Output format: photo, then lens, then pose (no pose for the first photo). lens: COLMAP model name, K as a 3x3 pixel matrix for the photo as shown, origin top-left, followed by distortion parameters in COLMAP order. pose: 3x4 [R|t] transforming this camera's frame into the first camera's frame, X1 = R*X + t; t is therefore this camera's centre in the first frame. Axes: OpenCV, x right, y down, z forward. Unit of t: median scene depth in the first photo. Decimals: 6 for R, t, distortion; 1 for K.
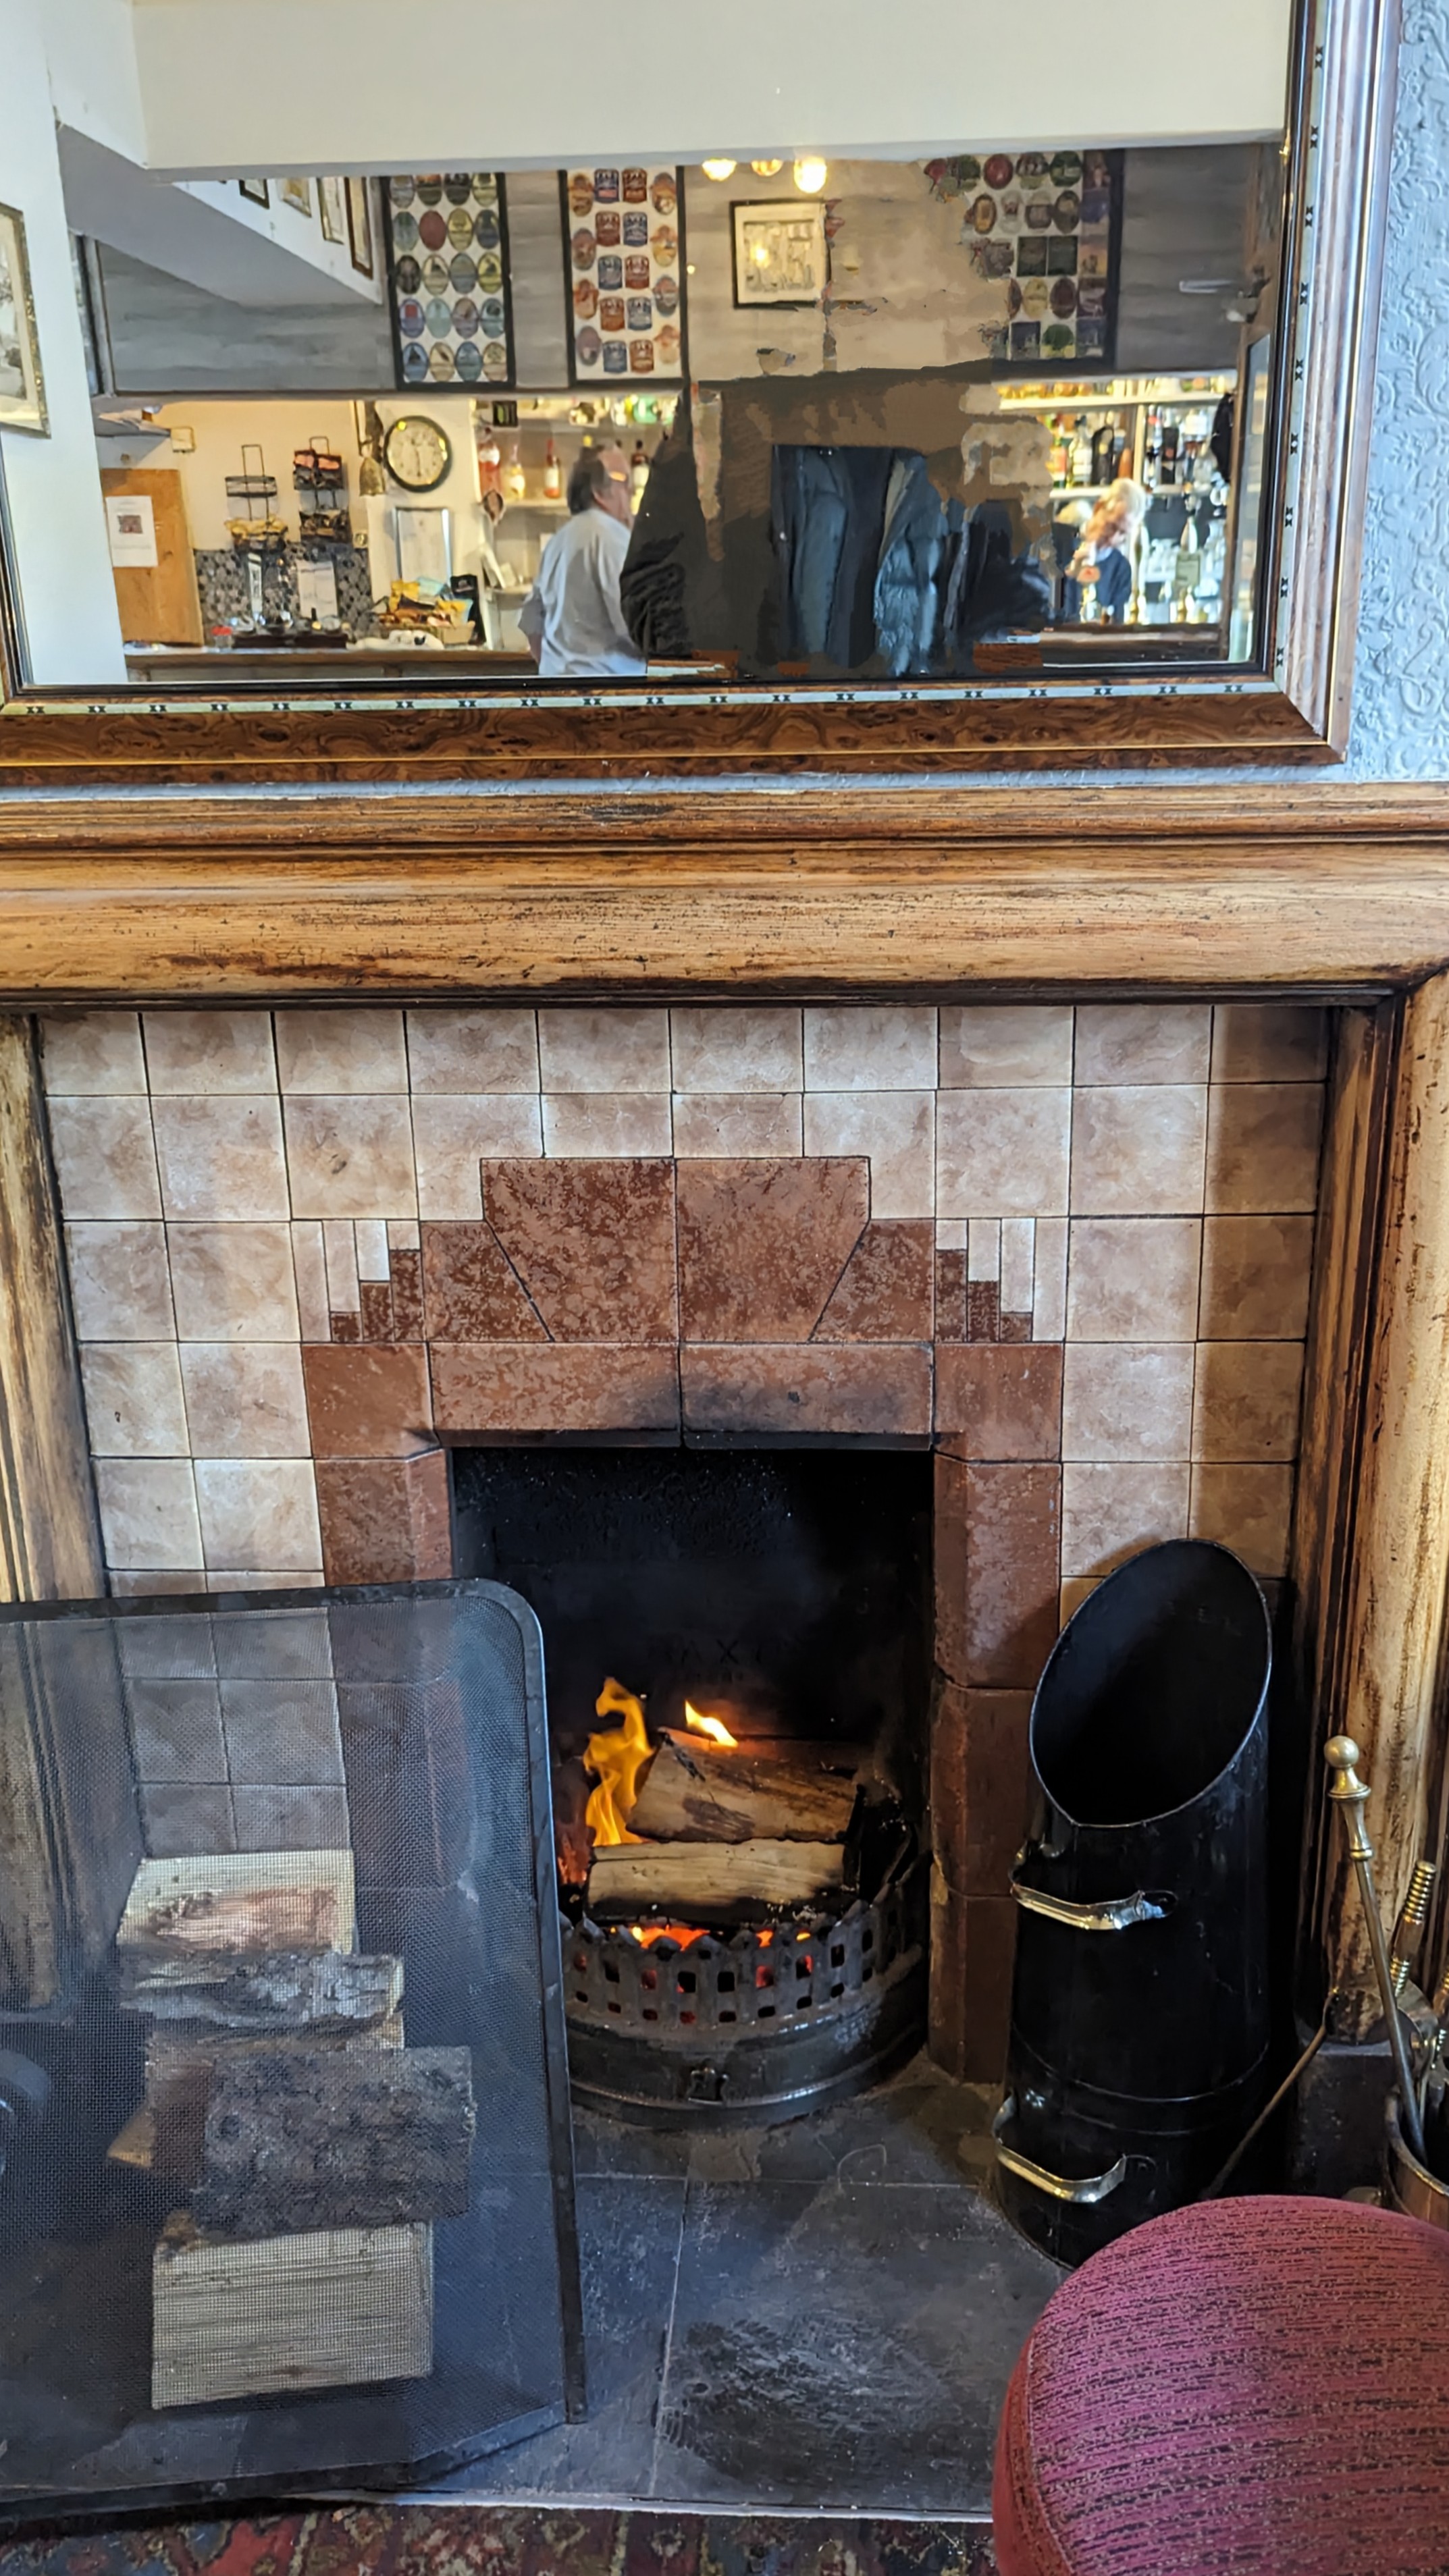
lens RADIAL K [[1949.1, 0, 724.5], [0, 1949.1, 1288.0], [0, 0, 1]] dist [0.193499, -0.555376]
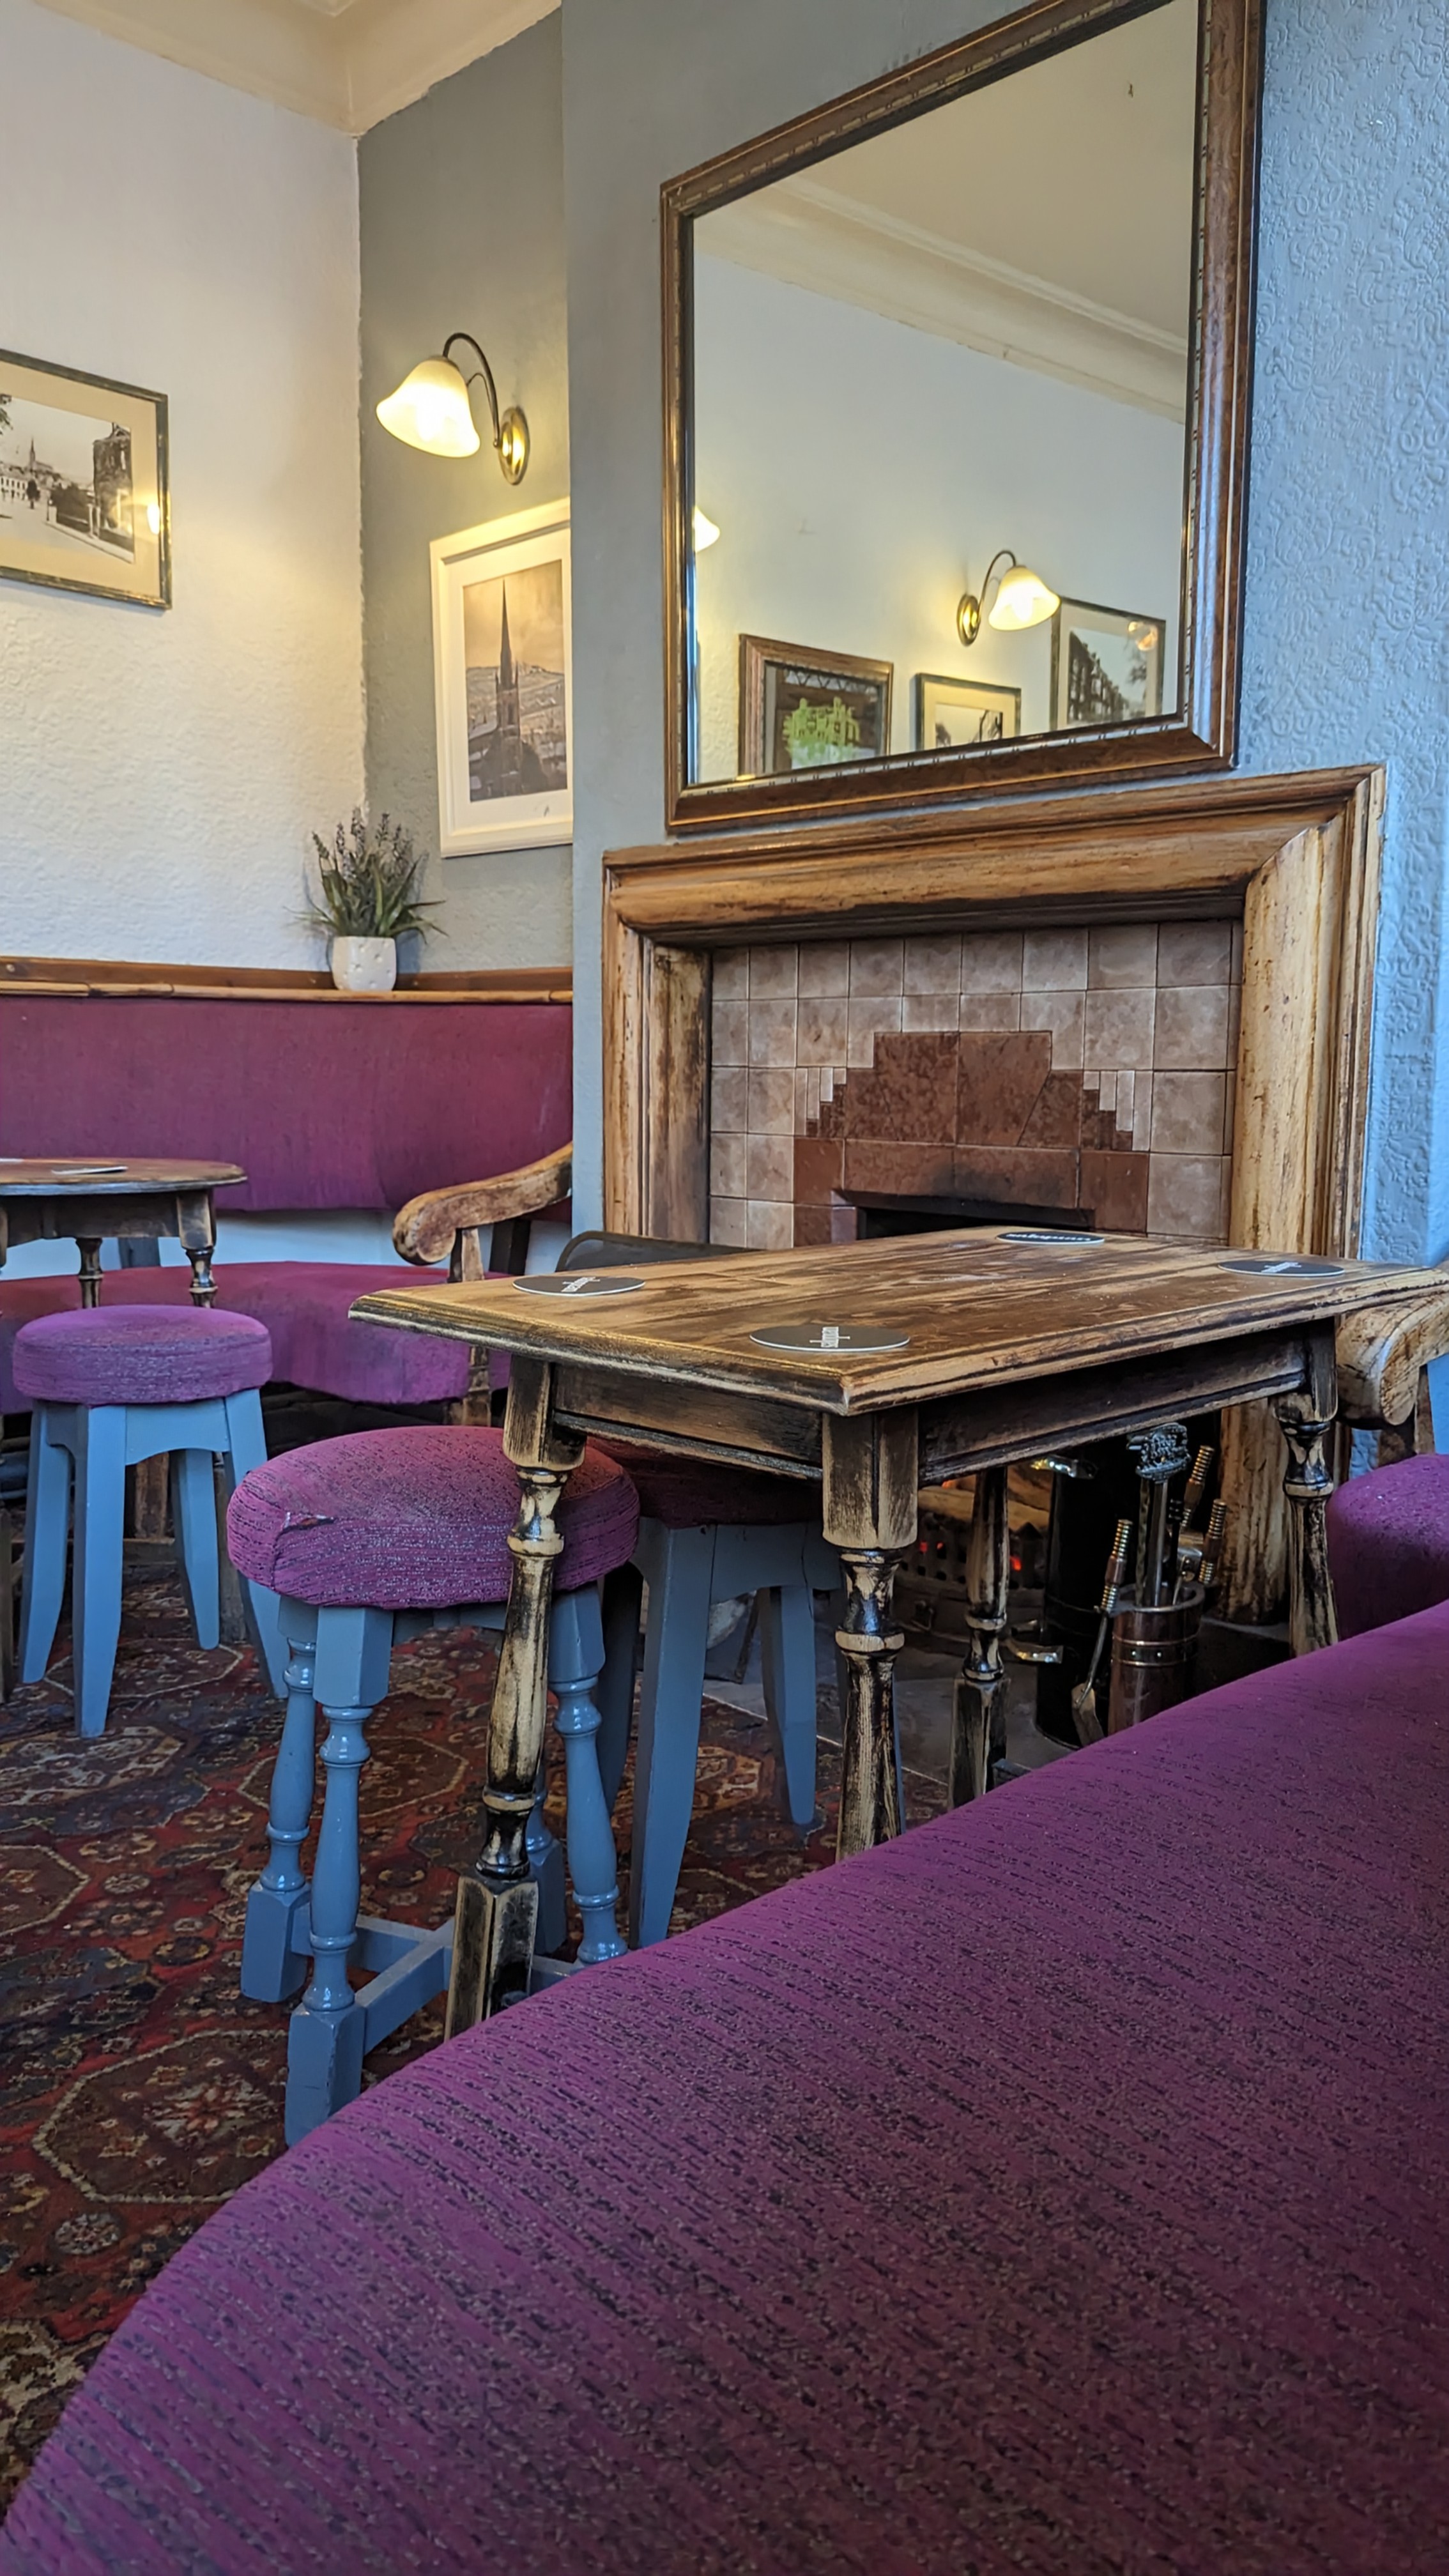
lens RADIAL K [[1848.1, 0, 724.5], [0, 1848.1, 1288.0], [0, 0, 1]] dist [0.174426, -0.450291]
pose [[0.741428, 0.107400, -0.662382, 0.945852], [-0.227041, 0.969041, -0.097013, 0.365218], [0.631456, 0.222316, 0.742858, -0.326471]]
